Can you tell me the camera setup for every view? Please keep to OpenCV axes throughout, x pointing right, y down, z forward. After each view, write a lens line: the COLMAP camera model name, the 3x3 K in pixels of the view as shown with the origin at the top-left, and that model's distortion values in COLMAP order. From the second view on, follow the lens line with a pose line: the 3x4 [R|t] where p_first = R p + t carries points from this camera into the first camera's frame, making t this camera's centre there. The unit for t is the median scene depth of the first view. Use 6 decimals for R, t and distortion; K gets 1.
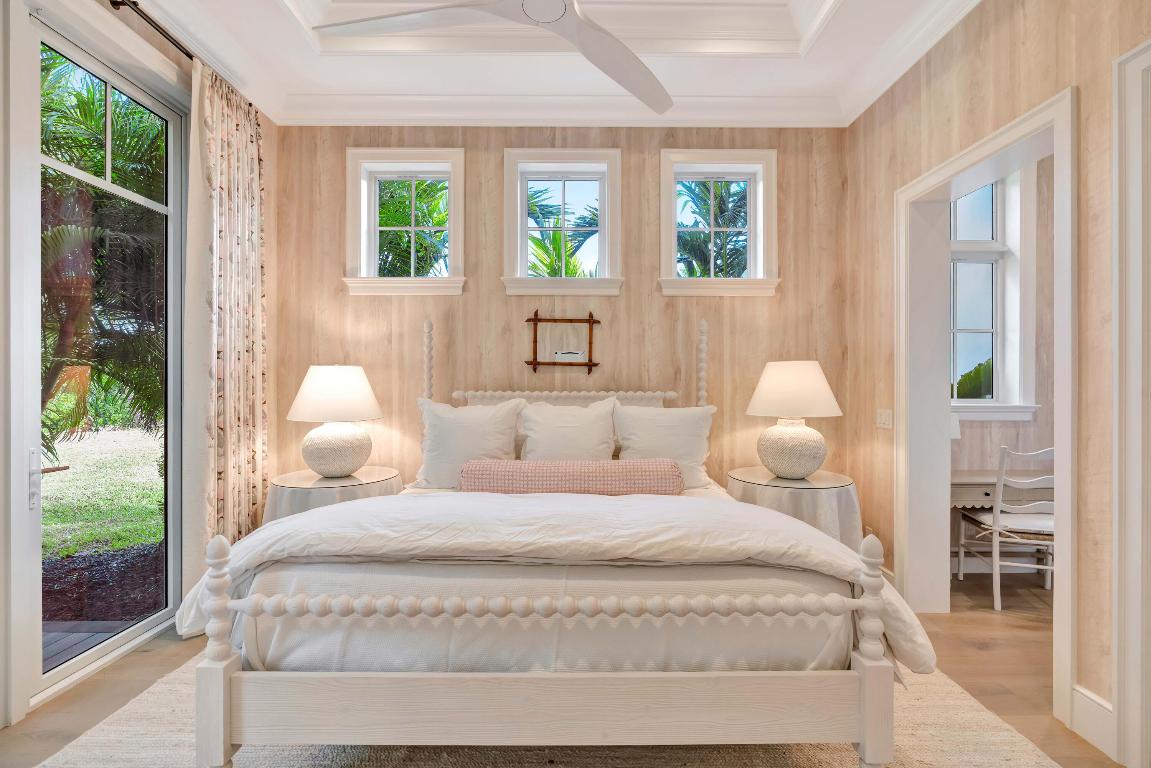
lens RADIAL K [[505.8, 0, 575.5], [0, 505.8, 384.0], [0, 0, 1]] dist [-0.006382, 0.000441]
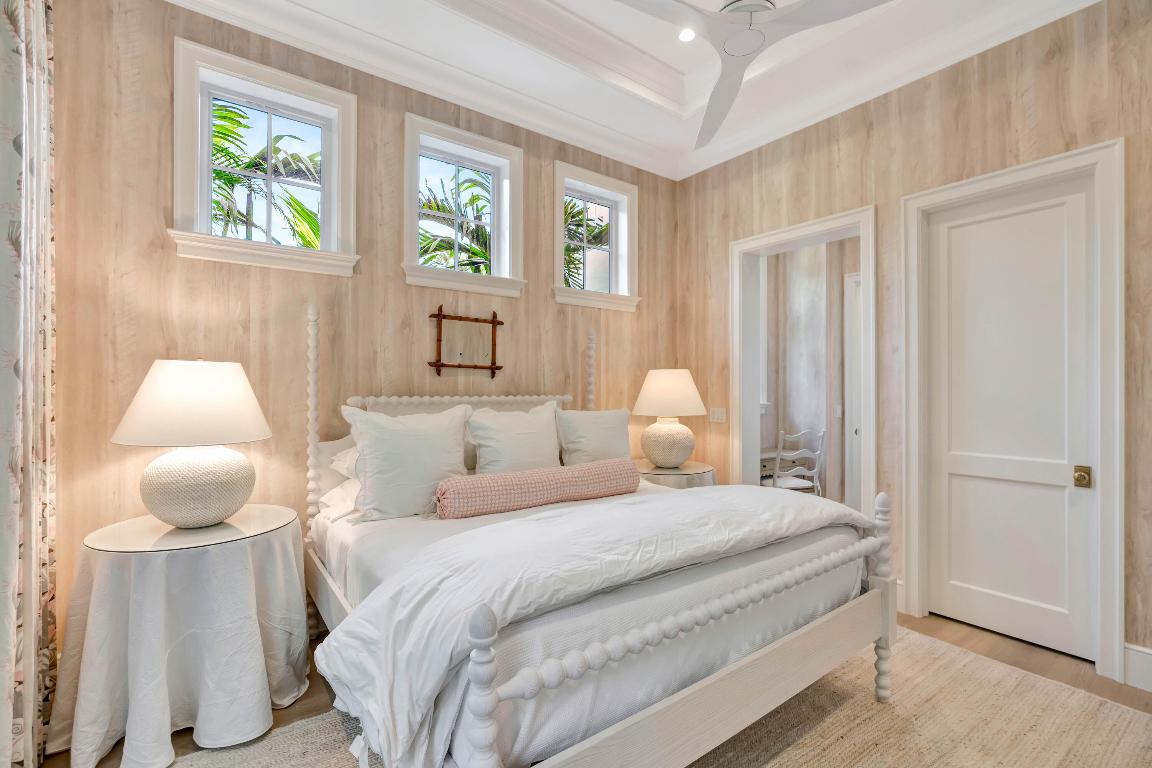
lens RADIAL K [[515.1, 0, 576.0], [0, 515.1, 384.0], [0, 0, 1]] dist [-0.007057, 0.001056]
pose [[0.805531, 0.005330, 0.592529, -0.420015], [-0.000984, 0.999970, -0.007658, -0.000772], [-0.592553, 0.005586, 0.805512, 0.134662]]
